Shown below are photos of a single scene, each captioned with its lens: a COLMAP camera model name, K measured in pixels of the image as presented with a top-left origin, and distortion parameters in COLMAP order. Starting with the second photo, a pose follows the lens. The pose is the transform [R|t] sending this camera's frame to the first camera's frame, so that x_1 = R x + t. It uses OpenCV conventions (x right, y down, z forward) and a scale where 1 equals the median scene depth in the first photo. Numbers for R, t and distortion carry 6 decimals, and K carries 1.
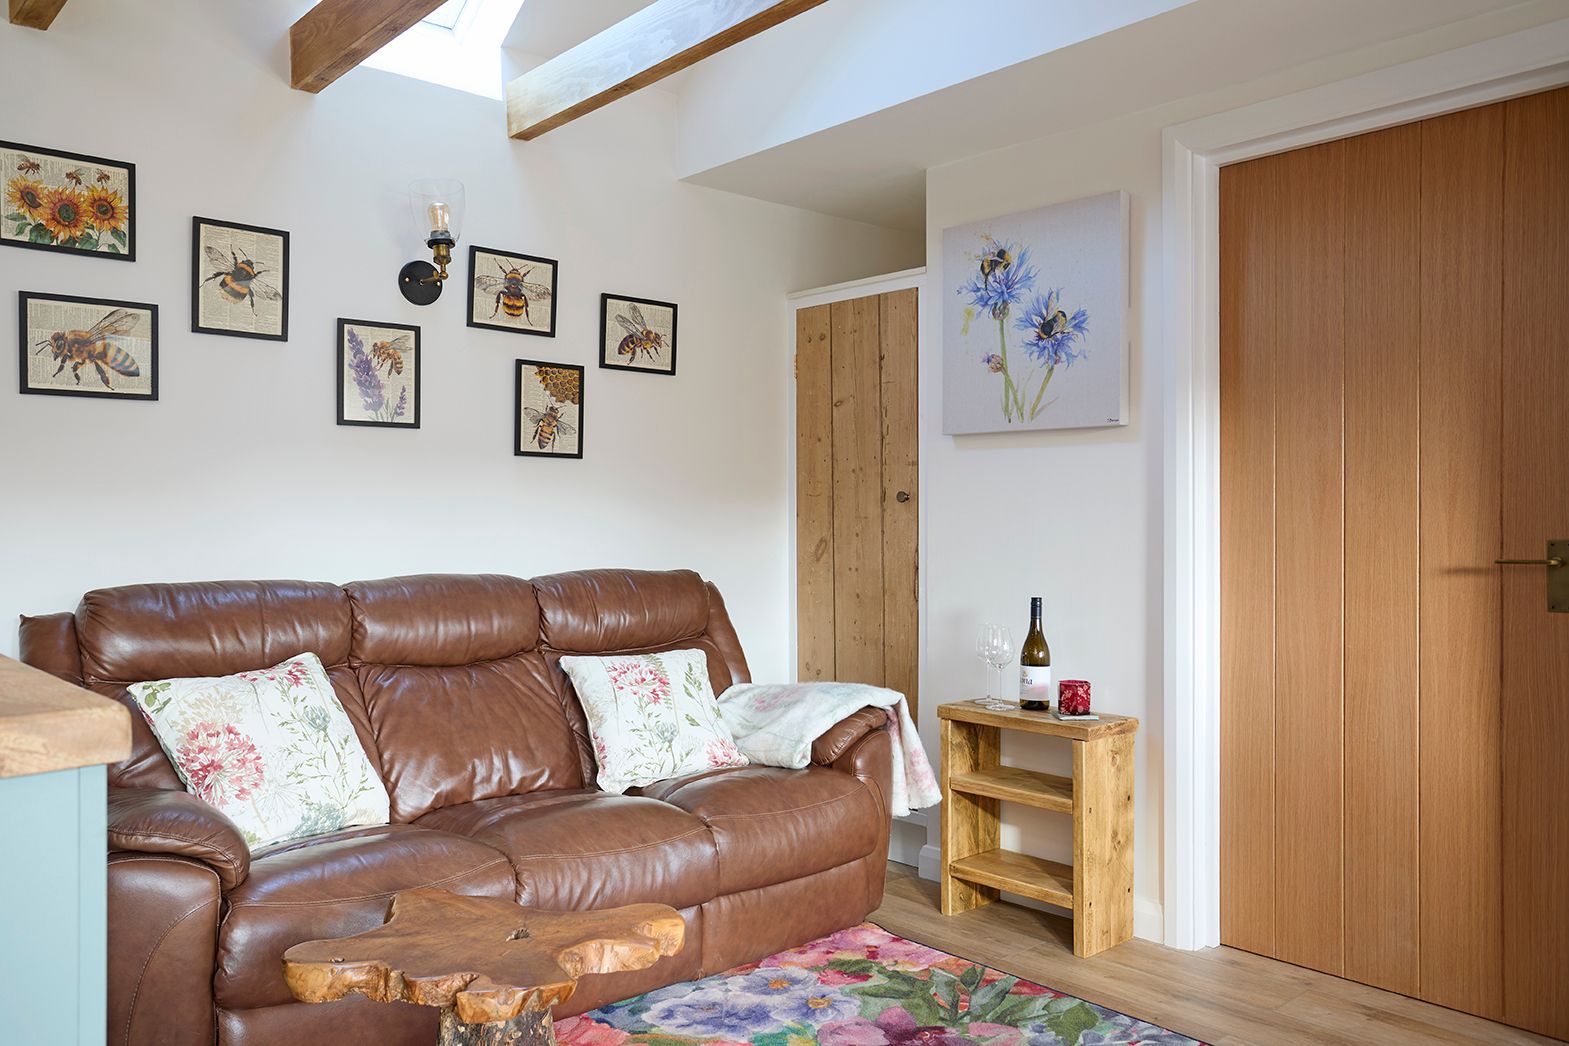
lens RADIAL K [[1231.5, 0, 781.9], [0, 1231.5, 530.6], [0, 0, 1]] dist [-0.039219, 0.092315]
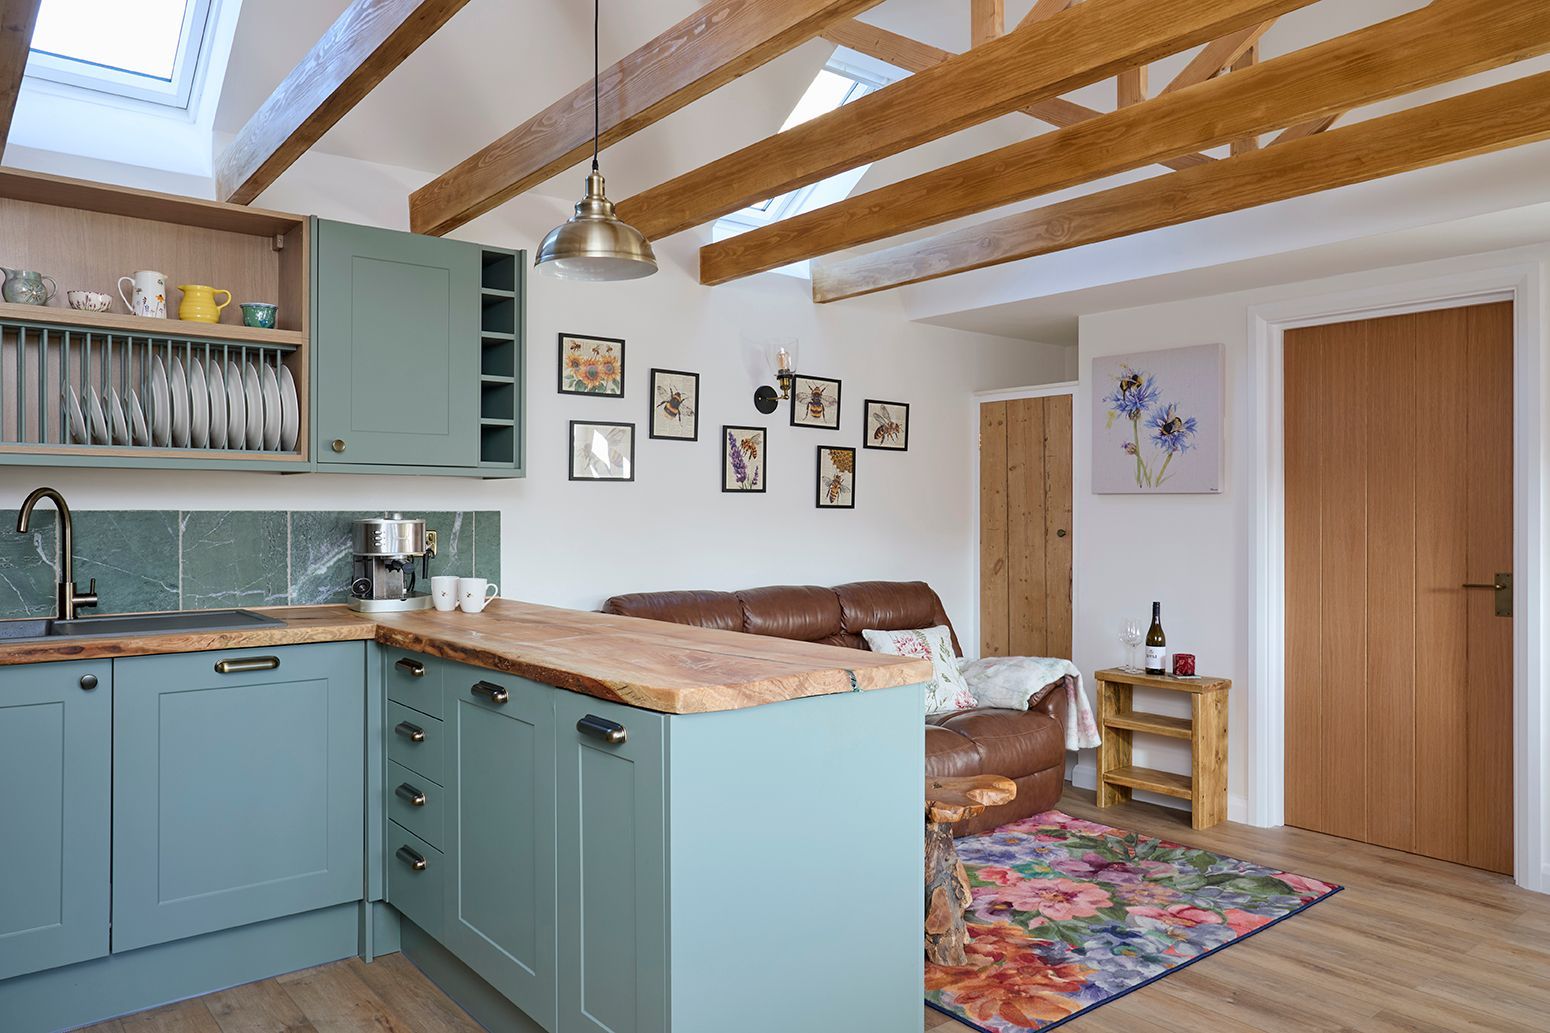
lens RADIAL K [[1086.0, 0, 775.0], [0, 1086.0, 516.5], [0, 0, 1]] dist [-0.052957, 0.079284]
pose [[0.998890, 0.003009, -0.047014, -0.226610], [-0.003347, 0.999969, -0.007120, -0.044376], [0.046991, 0.007269, 0.998869, -0.403650]]
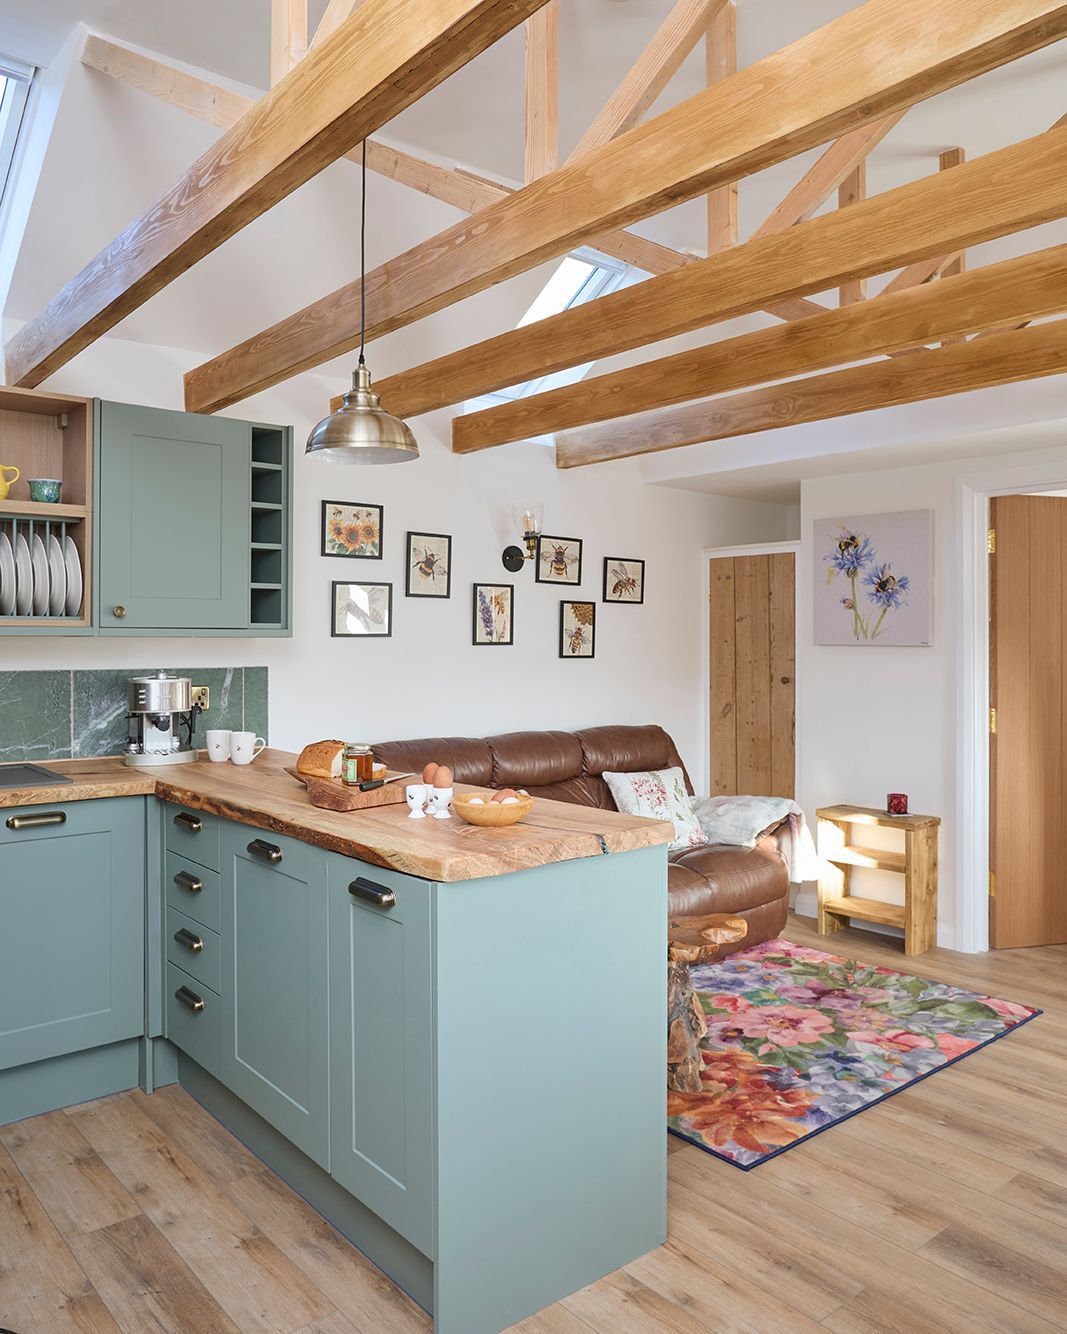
lens RADIAL K [[1011.9, 0, 534.4], [0, 1011.9, 640.6], [0, 0, 1]] dist [-0.059299, 0.065024]
pose [[0.999651, 0.002780, -0.026253, -0.238019], [-0.003074, 0.999933, -0.011147, -0.076638], [0.026220, 0.011224, 0.999593, -0.412494]]
